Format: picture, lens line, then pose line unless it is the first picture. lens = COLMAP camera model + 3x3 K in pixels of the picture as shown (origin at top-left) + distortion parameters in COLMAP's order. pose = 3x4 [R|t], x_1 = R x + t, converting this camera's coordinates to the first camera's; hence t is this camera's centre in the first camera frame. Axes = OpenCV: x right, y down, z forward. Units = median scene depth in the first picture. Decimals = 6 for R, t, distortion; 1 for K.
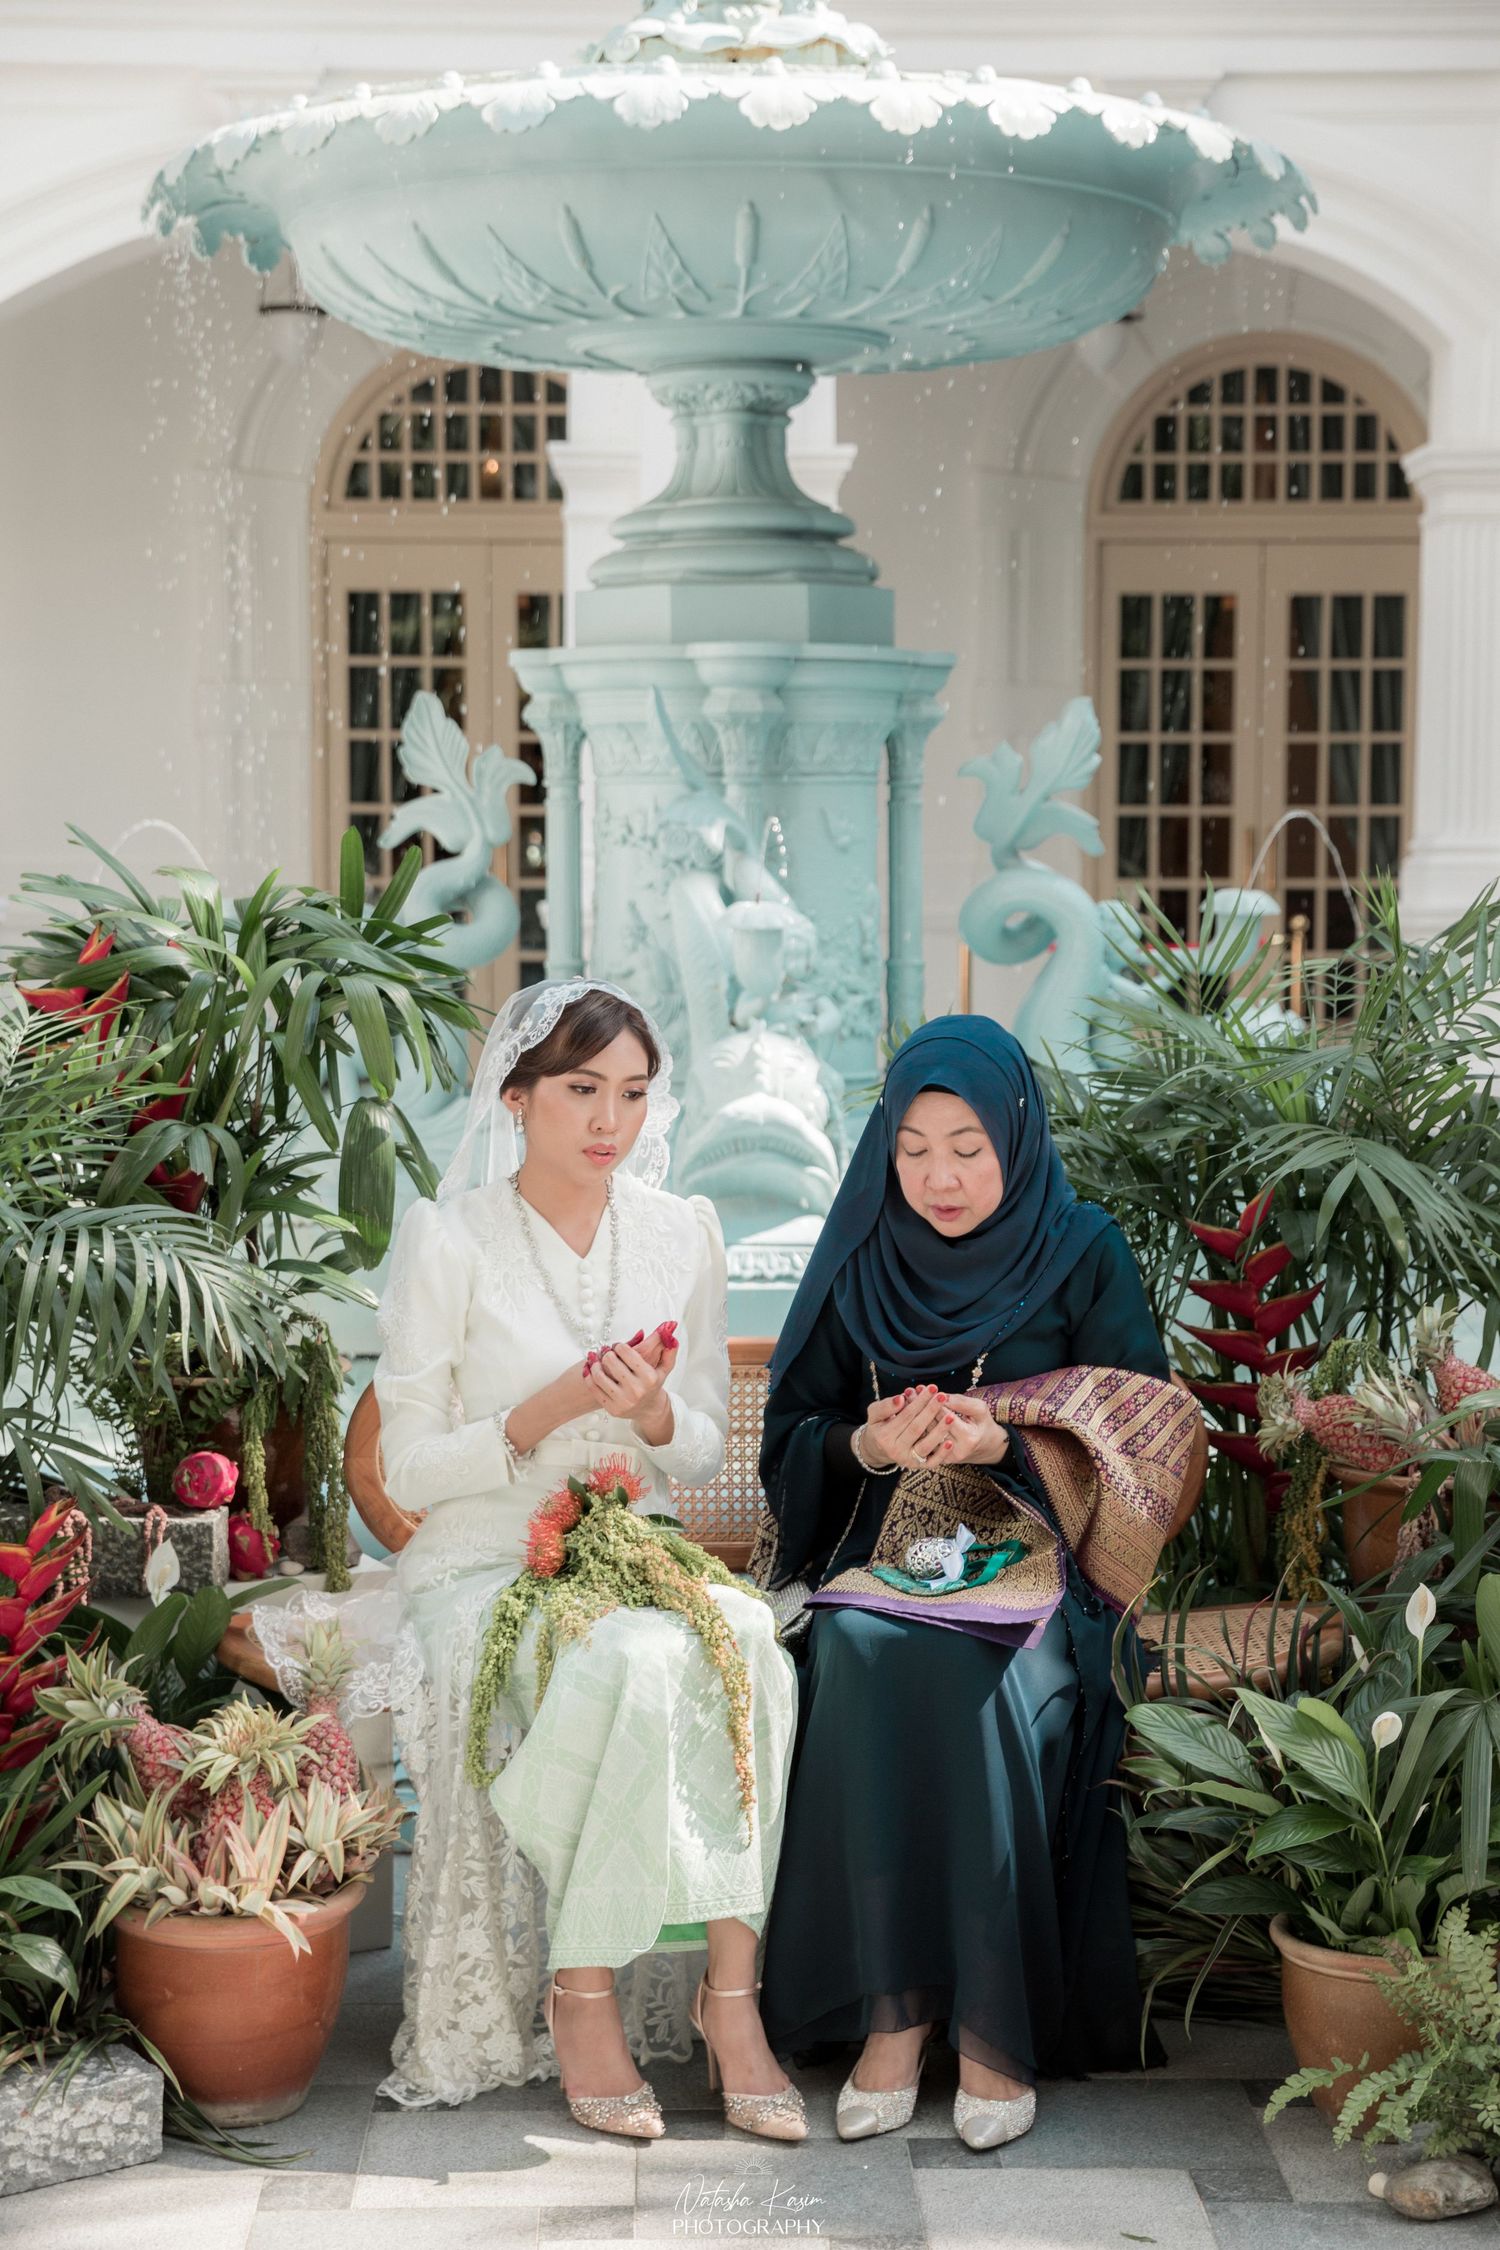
lens RADIAL K [[3969.1, 0, 750.7], [0, 3969.1, 1127.4], [0, 0, 1]] dist [0.192525, 0.000000]
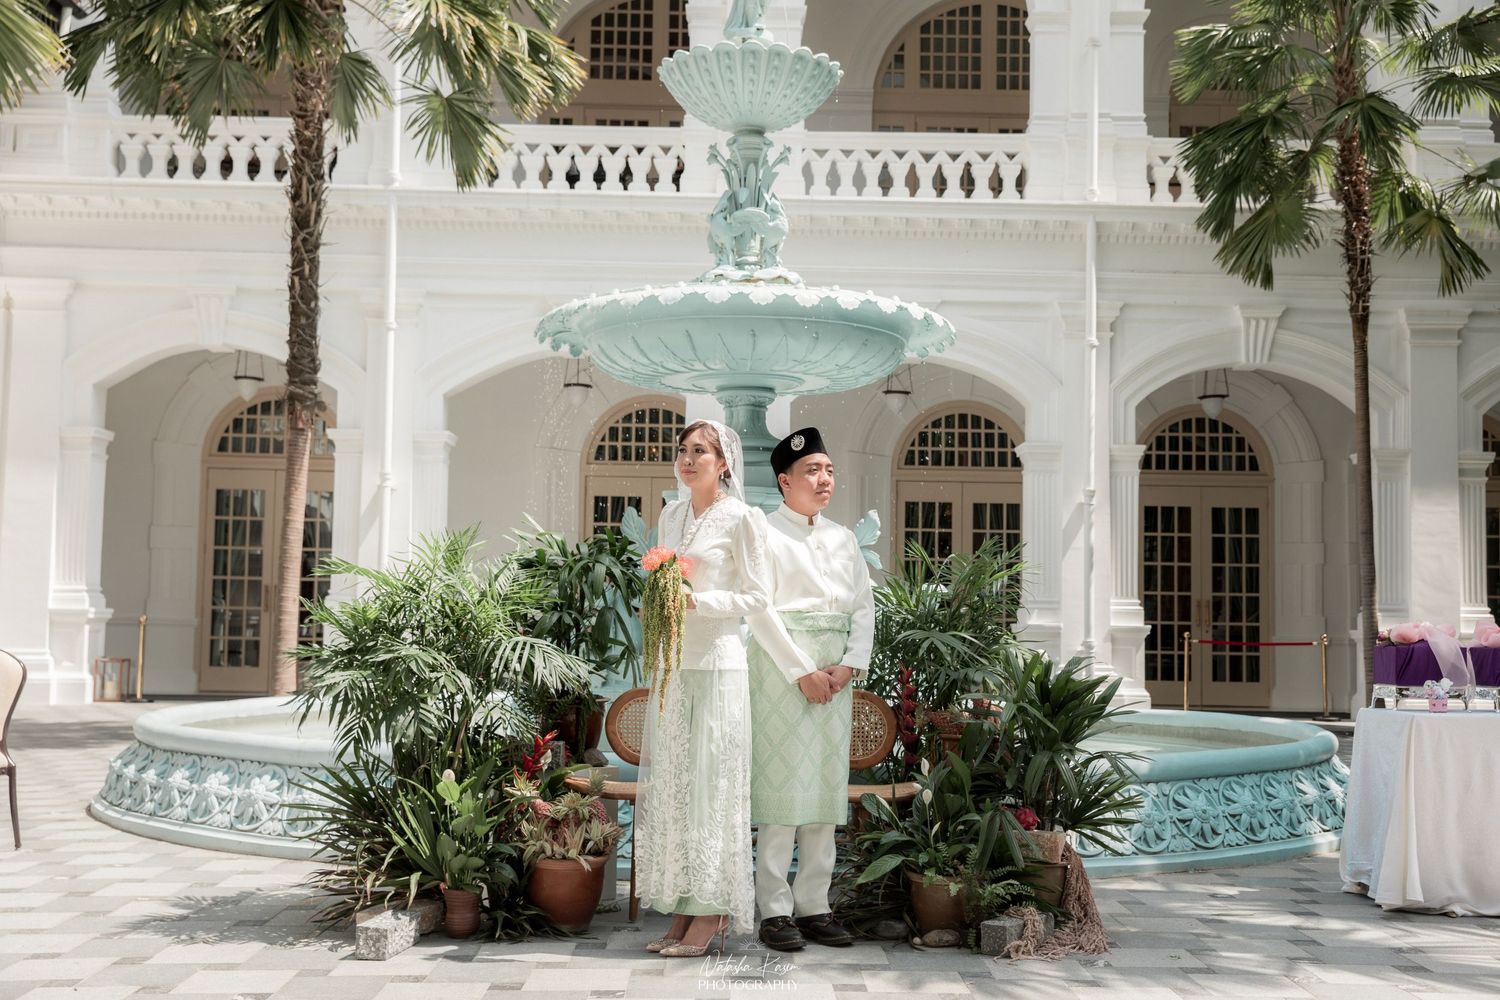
lens RADIAL K [[1779.6, 0, 749.9], [0, 1779.6, 499.0], [0, 0, 1]] dist [0.002598, 0.000000]
pose [[0.999868, 0.014370, -0.007562, 0.004673], [-0.015347, 0.988426, -0.150924, 0.037960], [0.005306, 0.151020, 0.988516, -0.109132]]
